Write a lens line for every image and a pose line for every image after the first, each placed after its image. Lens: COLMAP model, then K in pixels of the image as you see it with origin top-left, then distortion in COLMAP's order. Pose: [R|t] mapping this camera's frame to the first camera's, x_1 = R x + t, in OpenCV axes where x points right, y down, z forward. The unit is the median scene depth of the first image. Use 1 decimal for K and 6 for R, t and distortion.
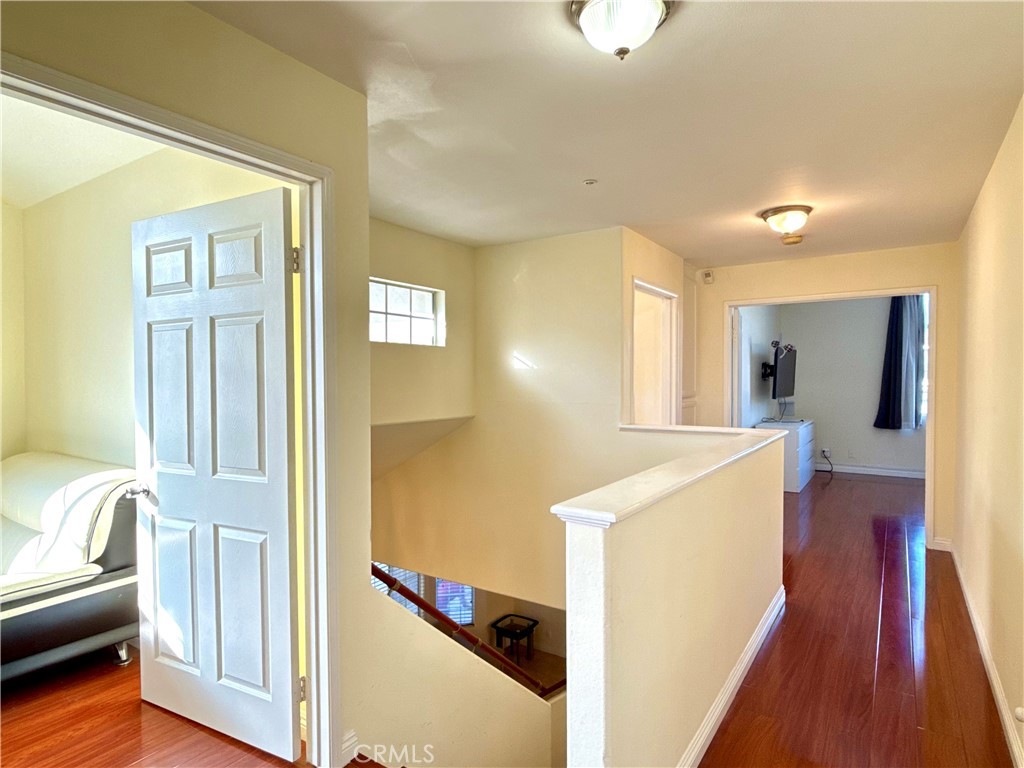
lens RADIAL K [[573.8, 0, 512.0], [0, 573.8, 384.0], [0, 0, 1]] dist [-0.000201, -0.000018]
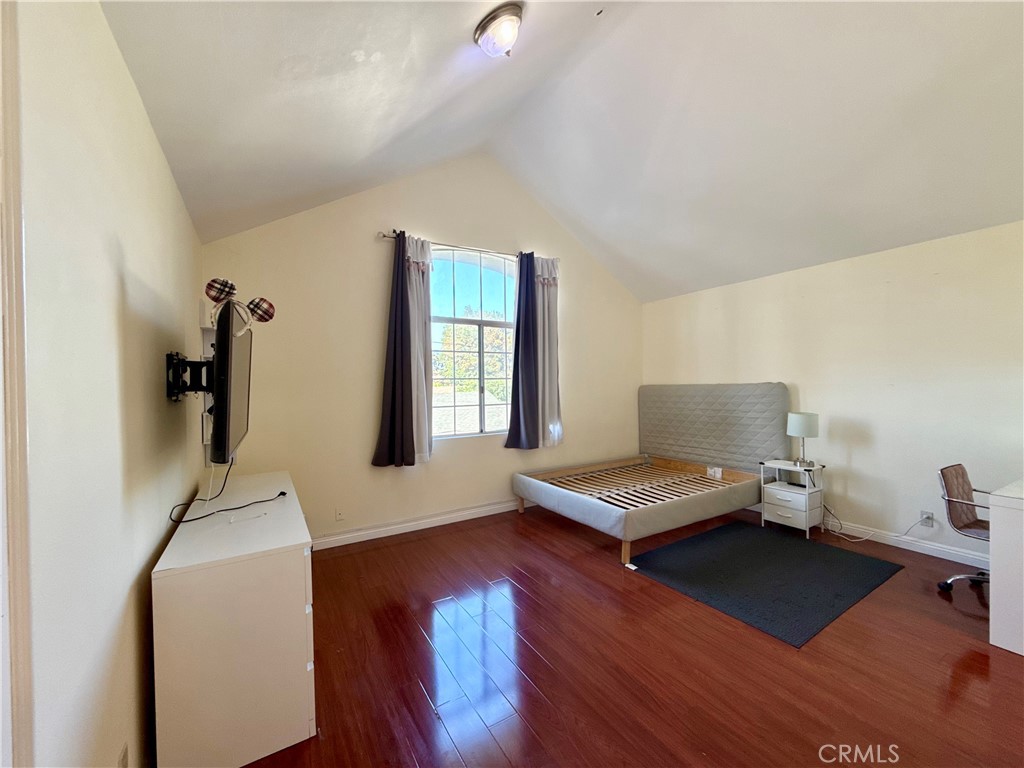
lens RADIAL K [[410.1, 0, 512.0], [0, 410.1, 384.0], [0, 0, 1]] dist [0.000133, -0.000012]
pose [[0.413214, -0.008878, 0.910591, 0.295998], [0.023376, 0.999726, -0.000861, -0.013391], [-0.910334, 0.021642, 0.413309, 0.705427]]
